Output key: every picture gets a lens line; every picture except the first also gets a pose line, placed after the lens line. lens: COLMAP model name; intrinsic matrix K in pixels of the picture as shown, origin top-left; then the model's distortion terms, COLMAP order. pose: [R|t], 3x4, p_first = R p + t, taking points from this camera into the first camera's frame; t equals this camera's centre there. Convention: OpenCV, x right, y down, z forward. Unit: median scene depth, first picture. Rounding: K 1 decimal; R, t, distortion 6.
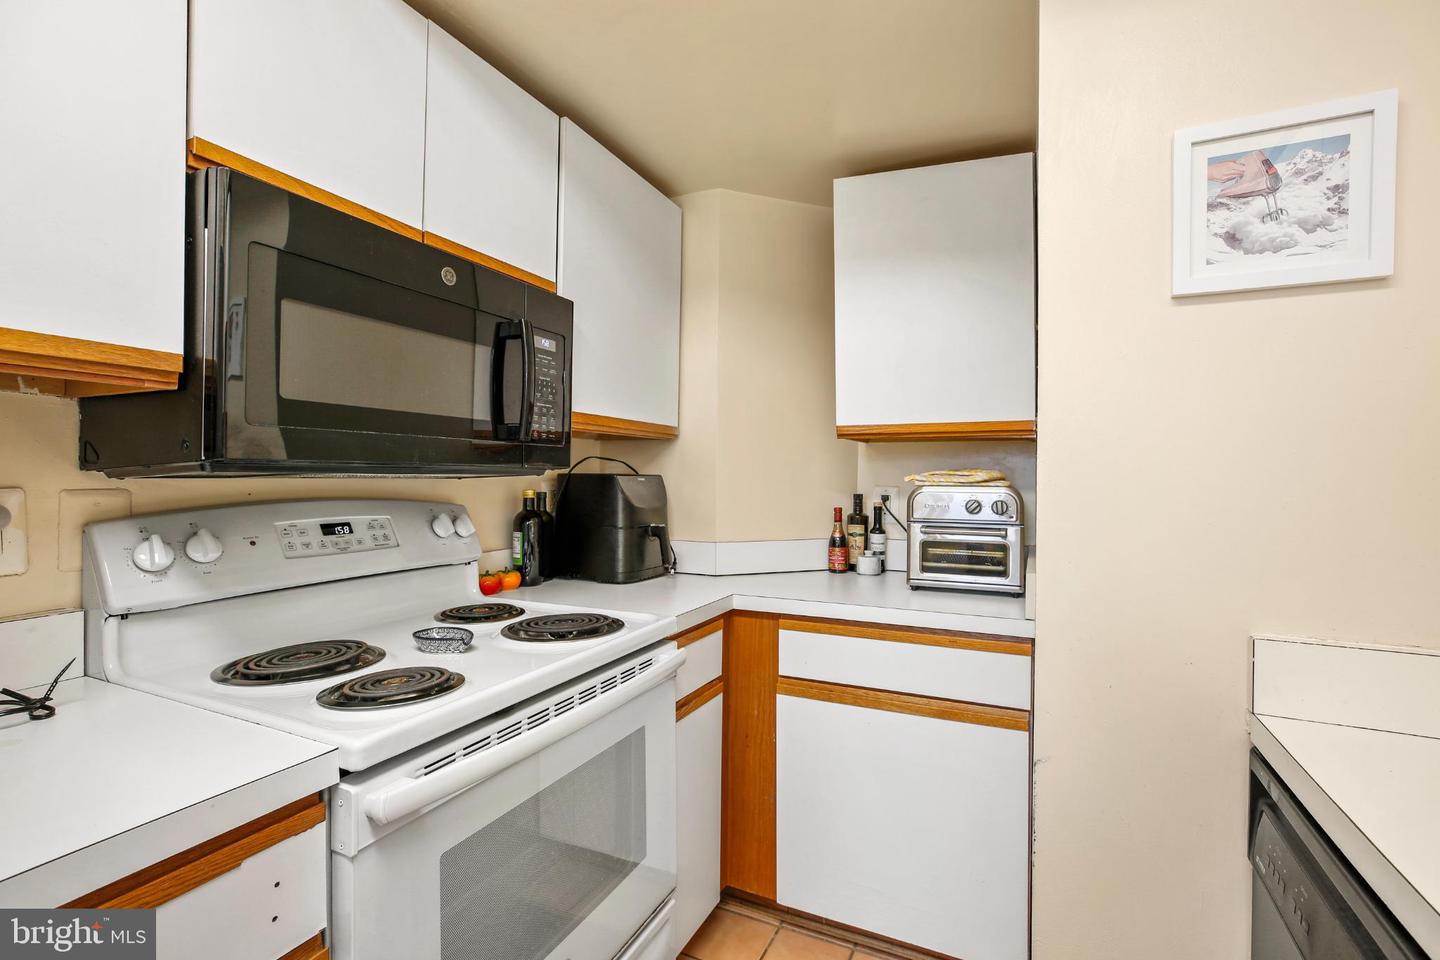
lens RADIAL K [[653.5, 0, 718.3], [0, 653.5, 480.3], [0, 0, 1]] dist [-0.013156, 0.004807]
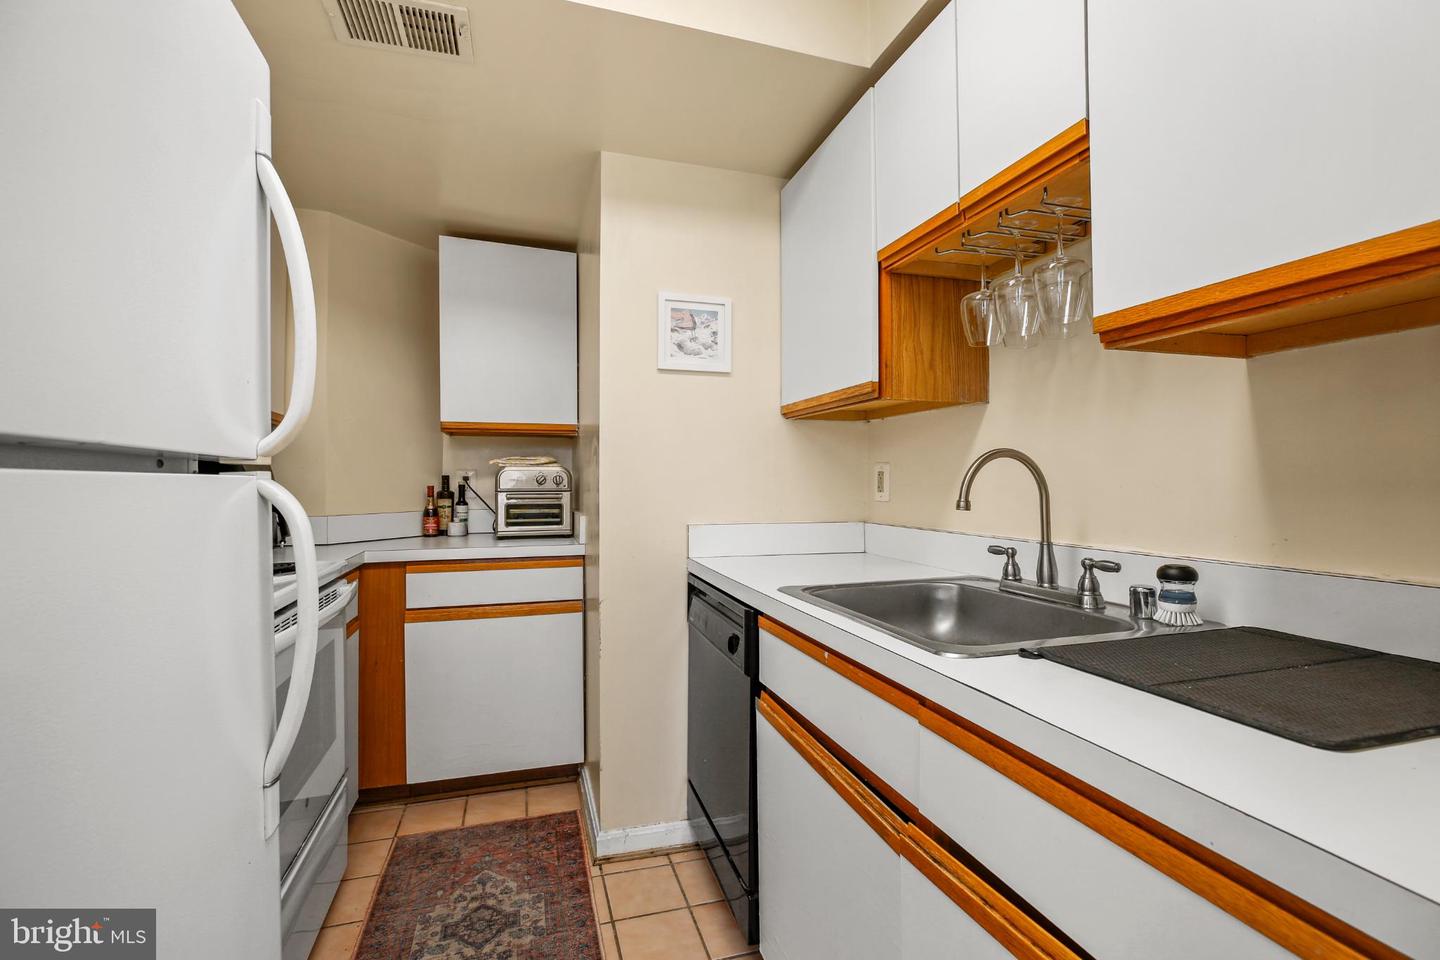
lens RADIAL K [[653.5, 0, 714.0], [0, 653.5, 480.9], [0, 0, 1]] dist [-0.013156, 0.004807]
pose [[0.737693, -0.004814, 0.675119, -0.322256], [0.007792, 0.999969, -0.001384, 0.047061], [-0.675092, 0.006281, 0.737707, -0.369449]]
